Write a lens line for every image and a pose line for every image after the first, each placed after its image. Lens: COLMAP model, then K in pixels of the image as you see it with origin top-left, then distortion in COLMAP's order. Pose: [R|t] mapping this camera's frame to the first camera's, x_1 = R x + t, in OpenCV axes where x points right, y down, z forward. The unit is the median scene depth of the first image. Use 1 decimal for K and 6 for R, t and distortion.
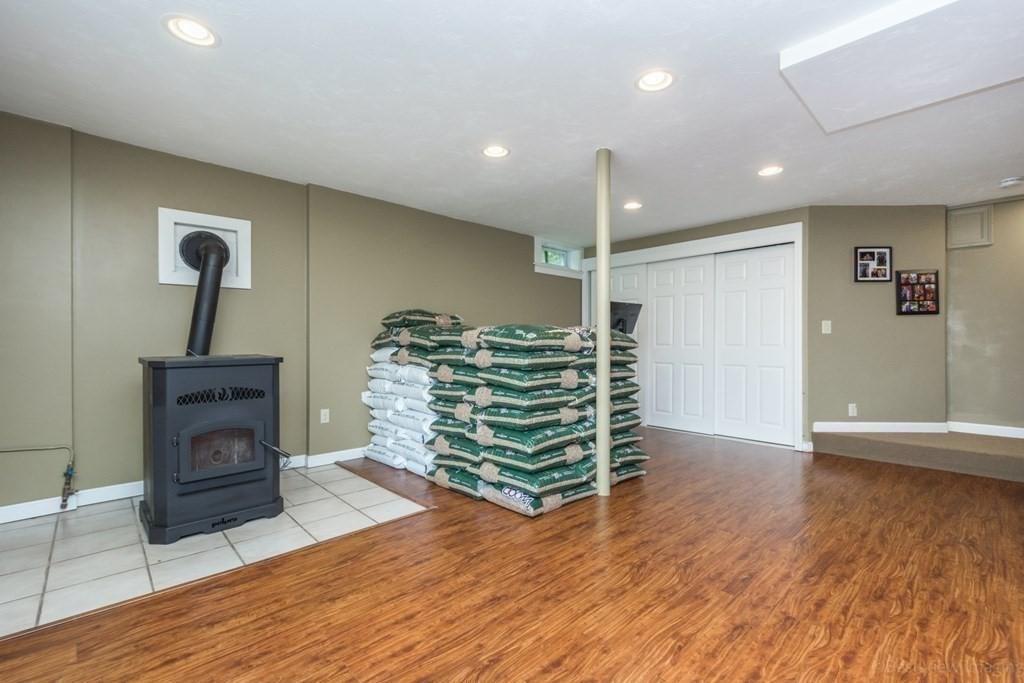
lens RADIAL K [[447.5, 0, 513.6], [0, 447.5, 349.7], [0, 0, 1]] dist [-0.001570, -0.001090]
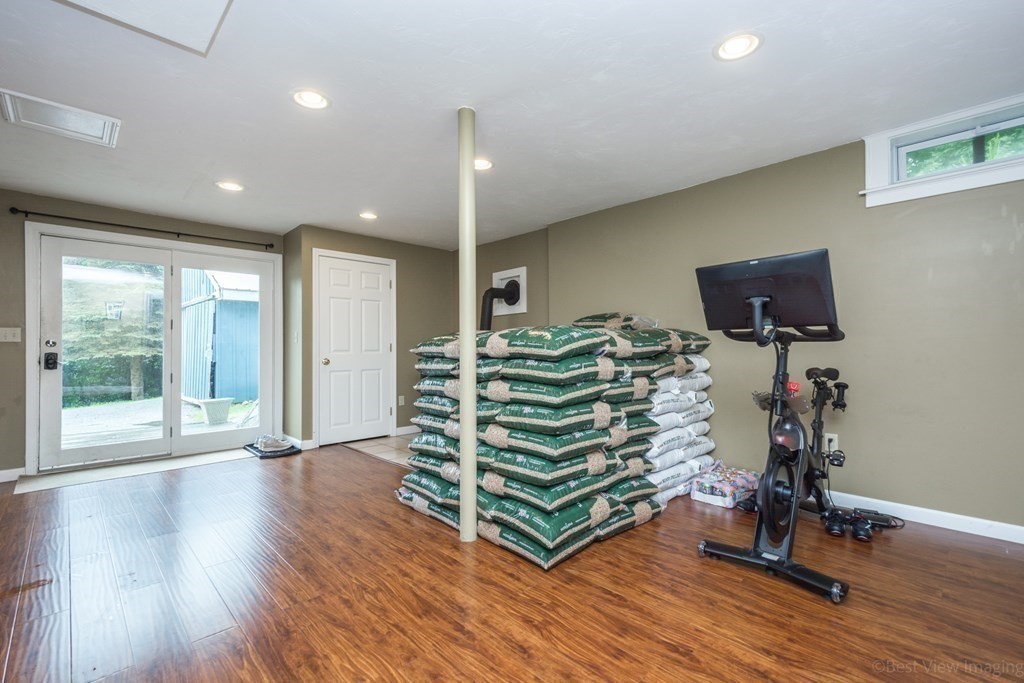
lens RADIAL K [[447.5, 0, 513.6], [0, 447.5, 349.7], [0, 0, 1]] dist [-0.001570, -0.001090]
pose [[0.018397, -0.002760, -0.999827, 1.064983], [-0.005747, 0.999979, -0.002866, -0.013342], [0.999814, 0.005799, 0.018381, 1.132538]]
